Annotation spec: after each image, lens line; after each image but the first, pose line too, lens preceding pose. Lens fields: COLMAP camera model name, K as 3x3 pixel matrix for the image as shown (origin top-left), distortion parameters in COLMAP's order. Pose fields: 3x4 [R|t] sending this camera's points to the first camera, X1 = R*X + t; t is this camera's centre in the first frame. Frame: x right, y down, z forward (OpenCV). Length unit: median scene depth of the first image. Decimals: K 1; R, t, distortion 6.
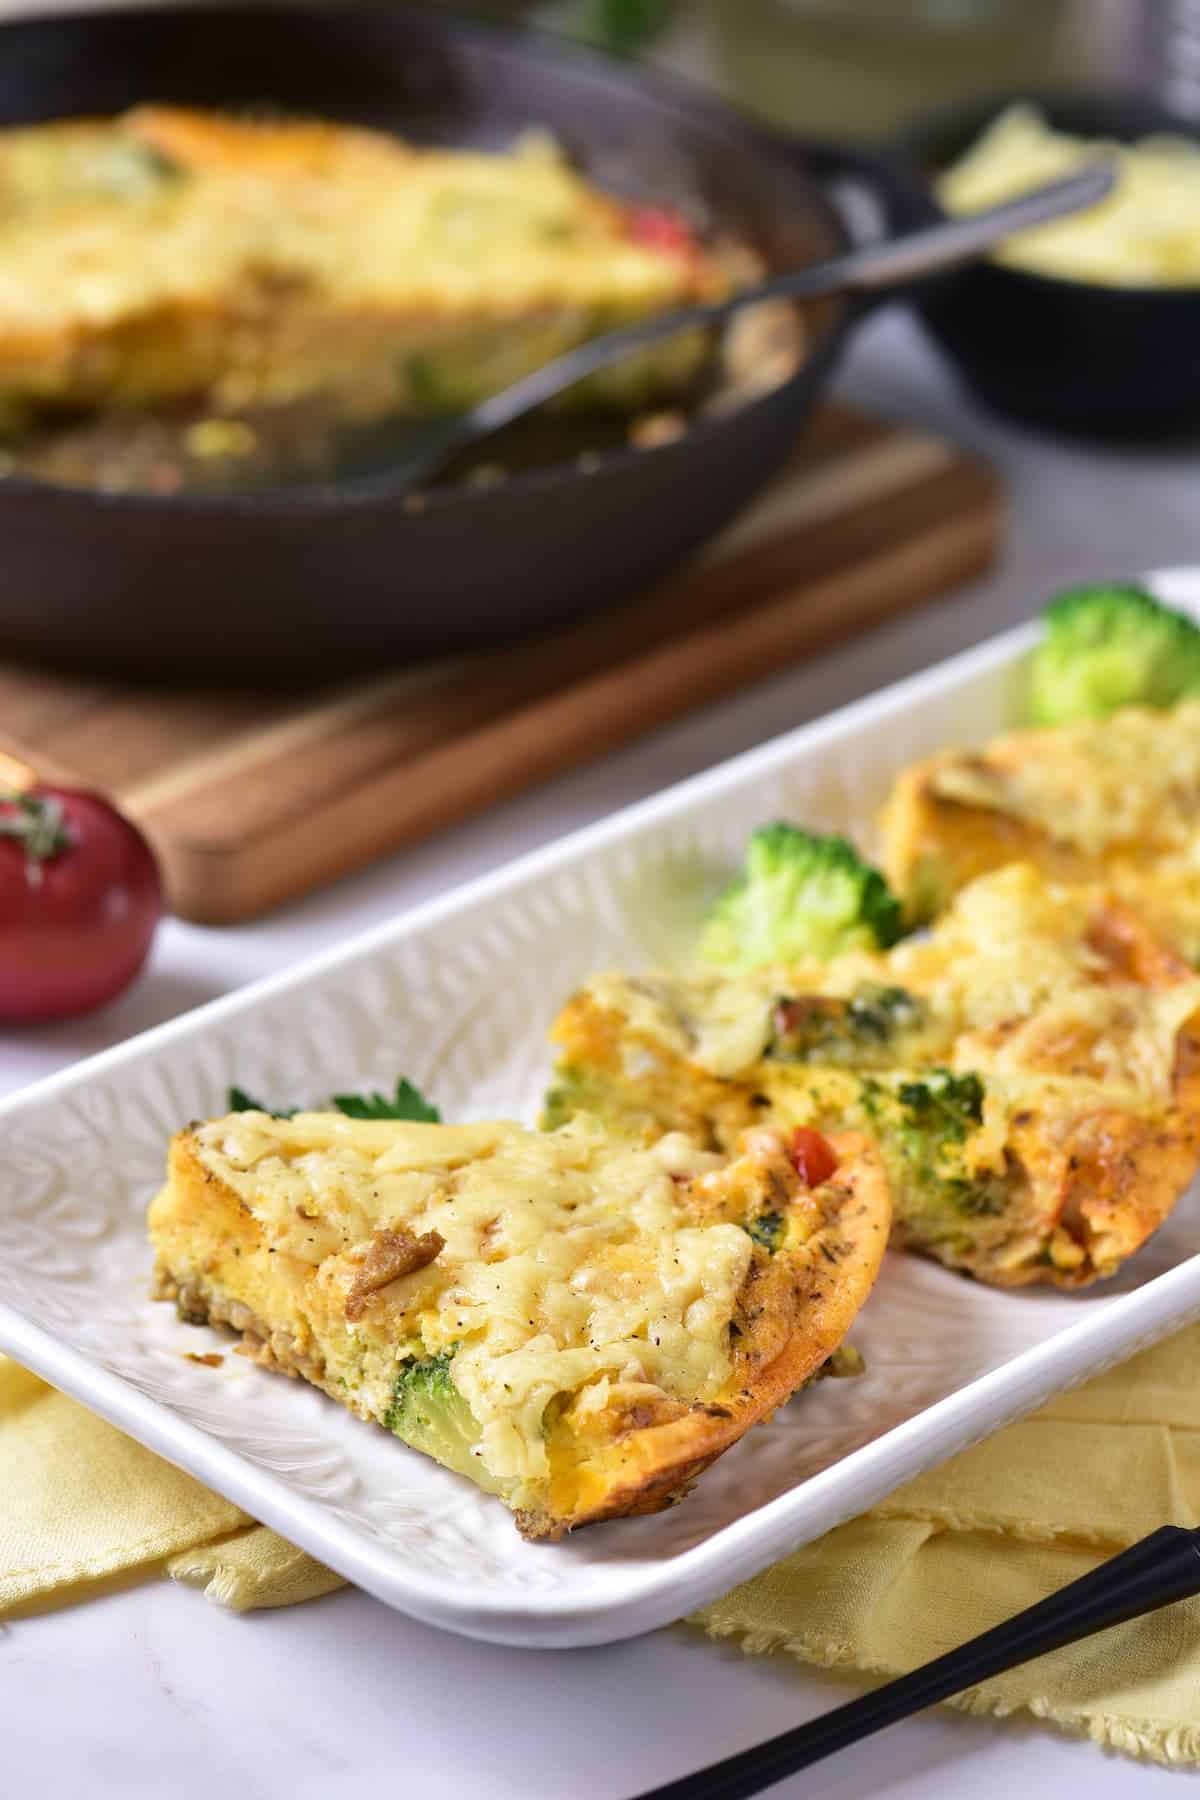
lens RADIAL K [[6113.4, 0, 600.0], [0, 6113.4, 900.0], [0, 0, 1]] dist [-0.042018, -10.938230]
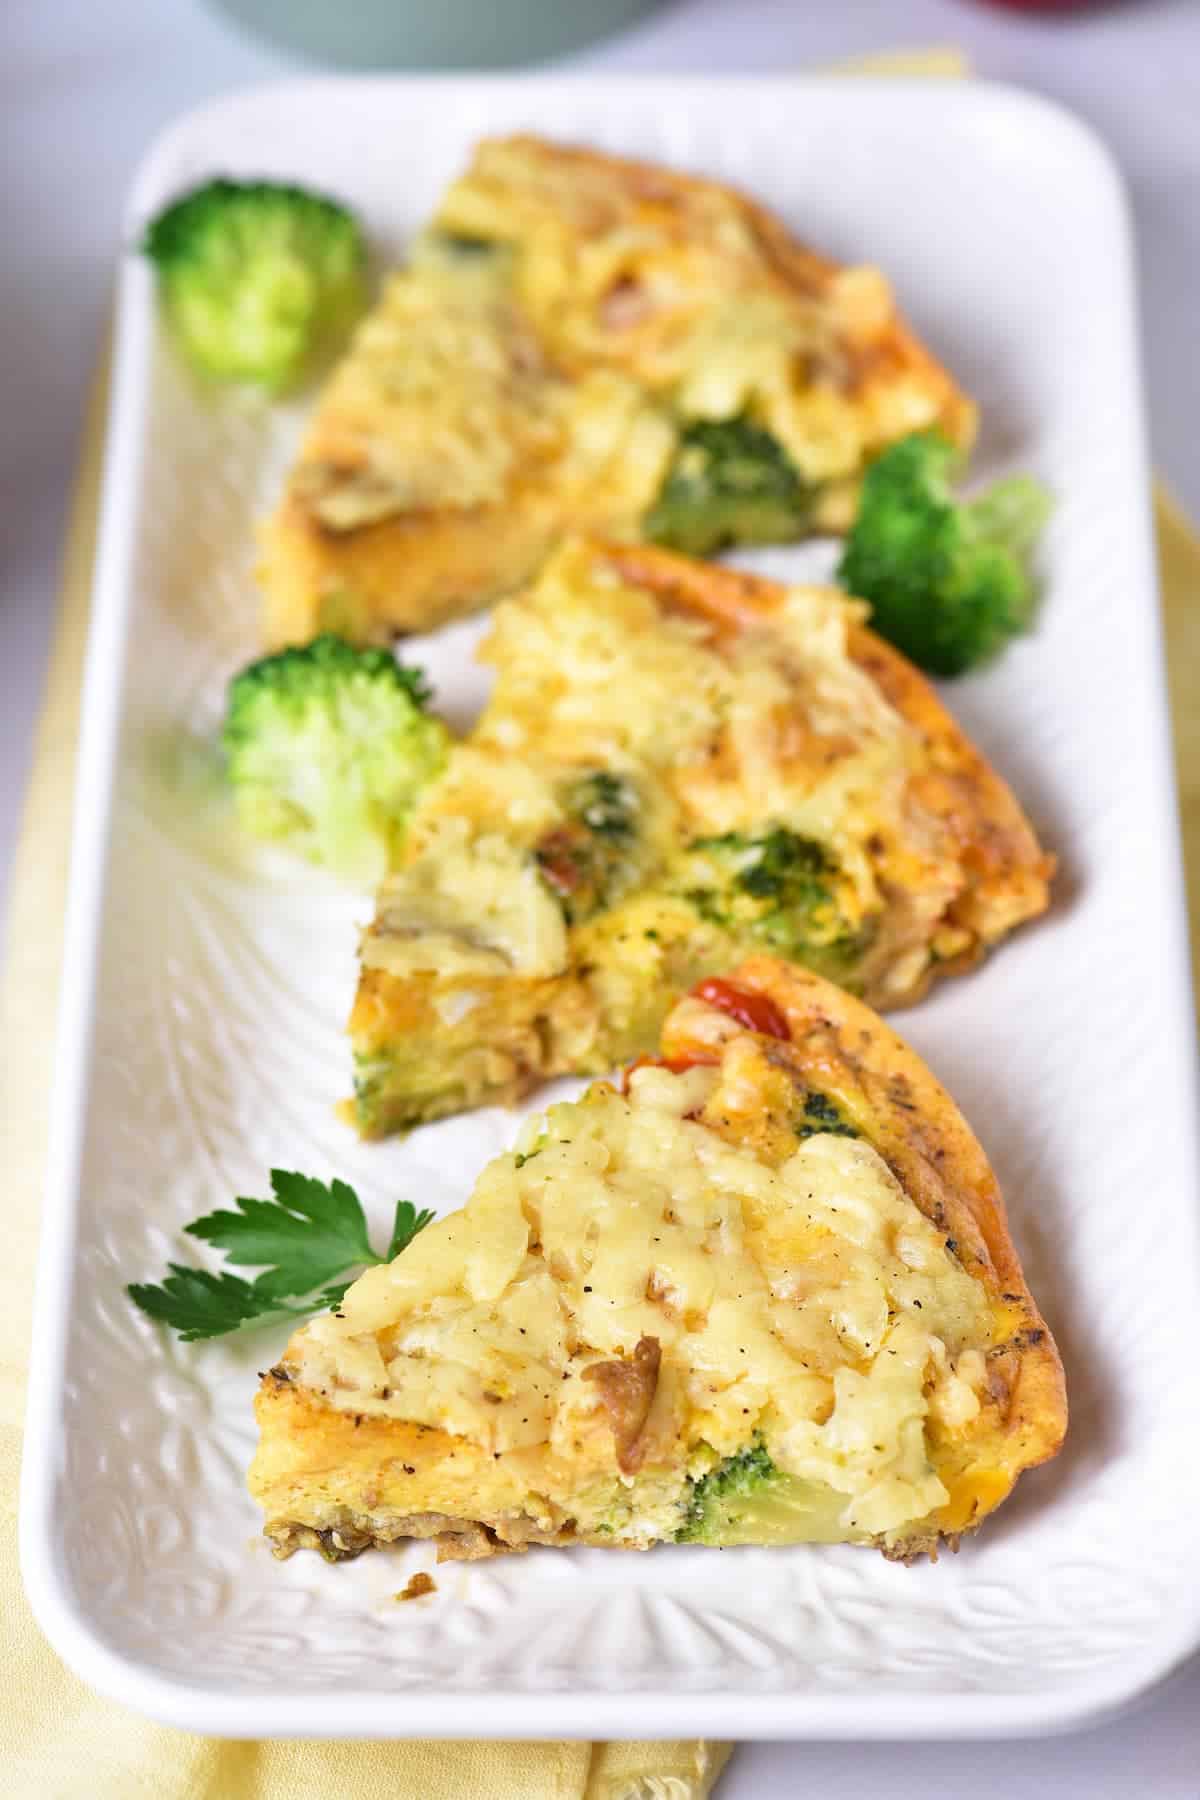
lens RADIAL K [[6113.4, 0, 600.0], [0, 6113.4, 900.0], [0, 0, 1]] dist [-0.042018, -10.938230]
pose [[0.716450, -0.530982, 0.452502, -0.385686], [0.387591, 0.842260, 0.374661, -0.321978], [-0.580063, -0.093040, 0.809241, 0.287465]]
